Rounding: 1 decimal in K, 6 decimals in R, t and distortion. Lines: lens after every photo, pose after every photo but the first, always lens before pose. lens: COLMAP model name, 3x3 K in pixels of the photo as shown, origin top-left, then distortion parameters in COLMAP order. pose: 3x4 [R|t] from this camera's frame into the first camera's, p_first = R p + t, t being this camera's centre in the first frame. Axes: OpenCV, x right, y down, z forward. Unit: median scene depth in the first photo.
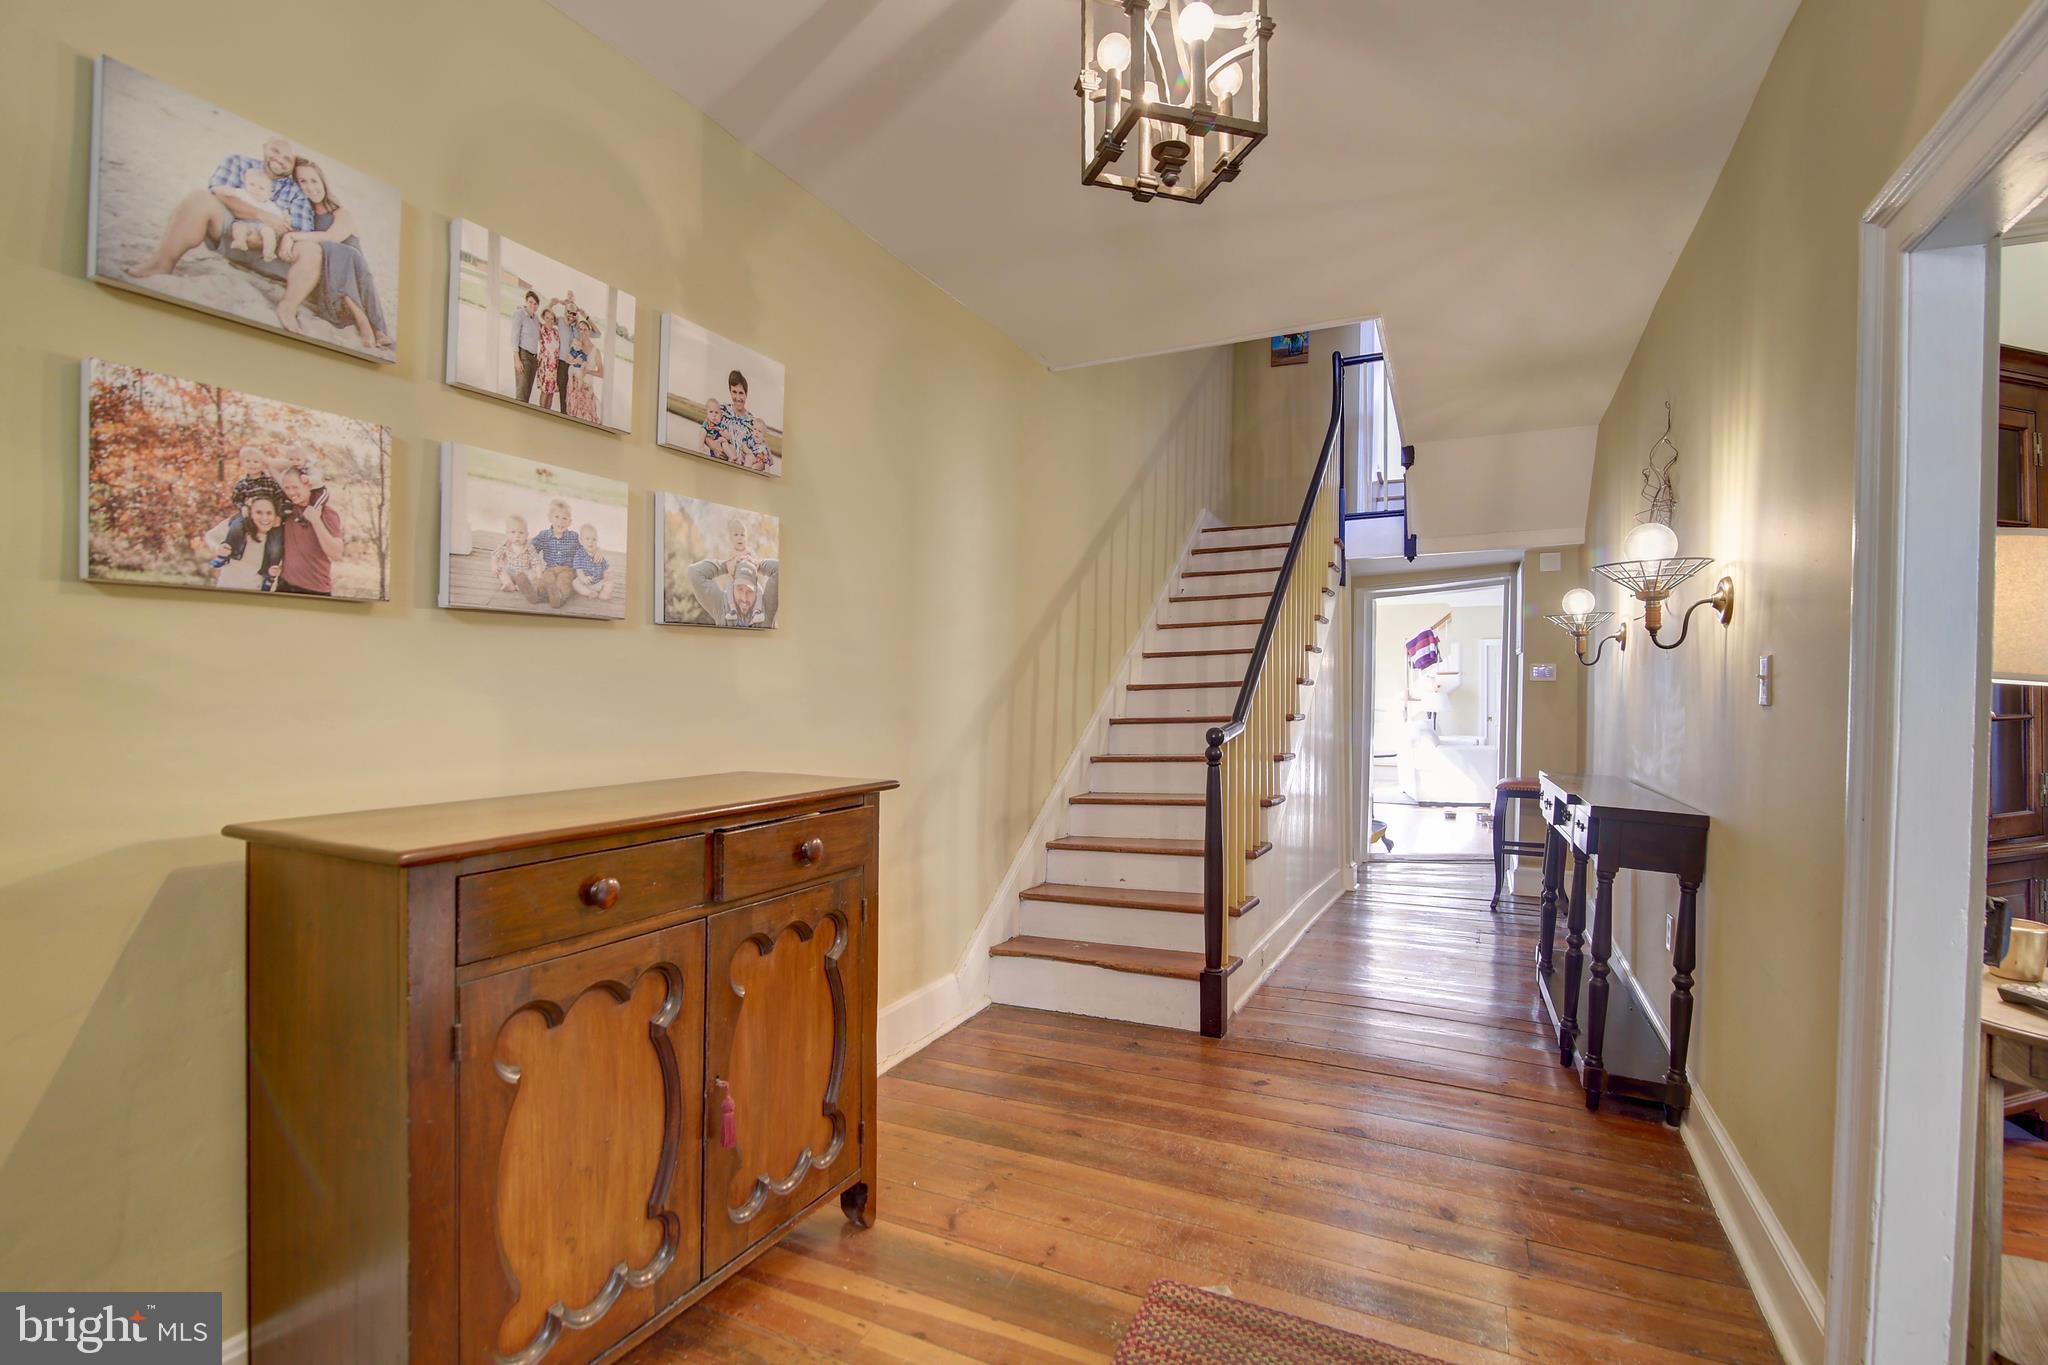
lens RADIAL K [[939.3, 0, 1024.8], [0, 939.3, 687.3], [0, 0, 1]] dist [-0.019866, 0.000920]
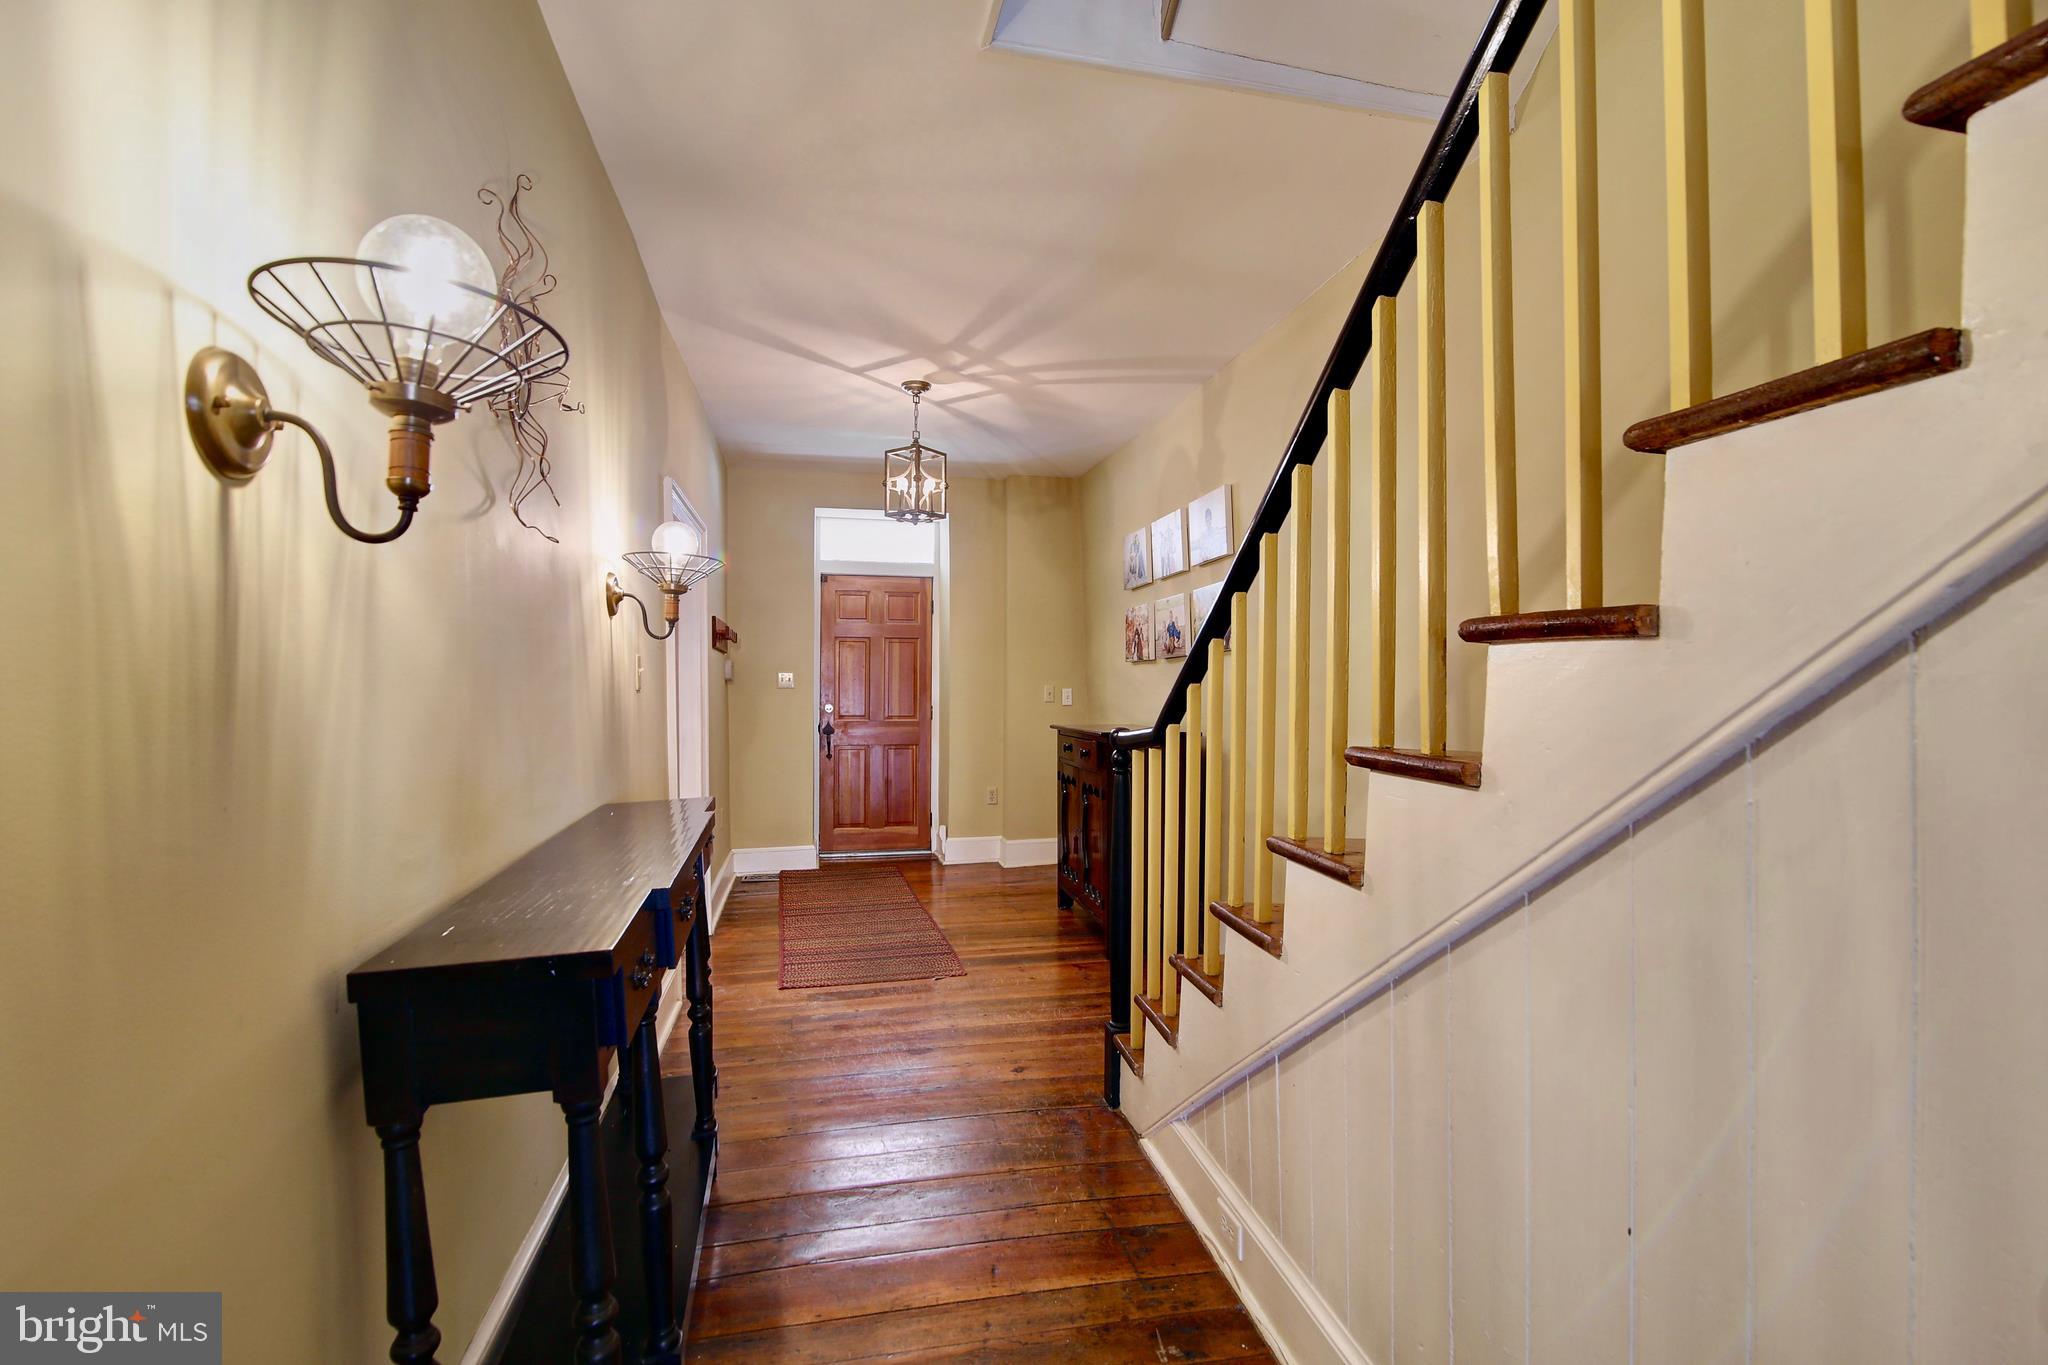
lens RADIAL K [[939.3, 0, 1024.8], [0, 939.3, 687.3], [0, 0, 1]] dist [-0.019866, 0.000920]
pose [[-0.789417, -0.003888, -0.613845, 0.977689], [0.003837, 0.999929, -0.011269, 0.021062], [0.613846, -0.011251, -0.789346, 2.028294]]
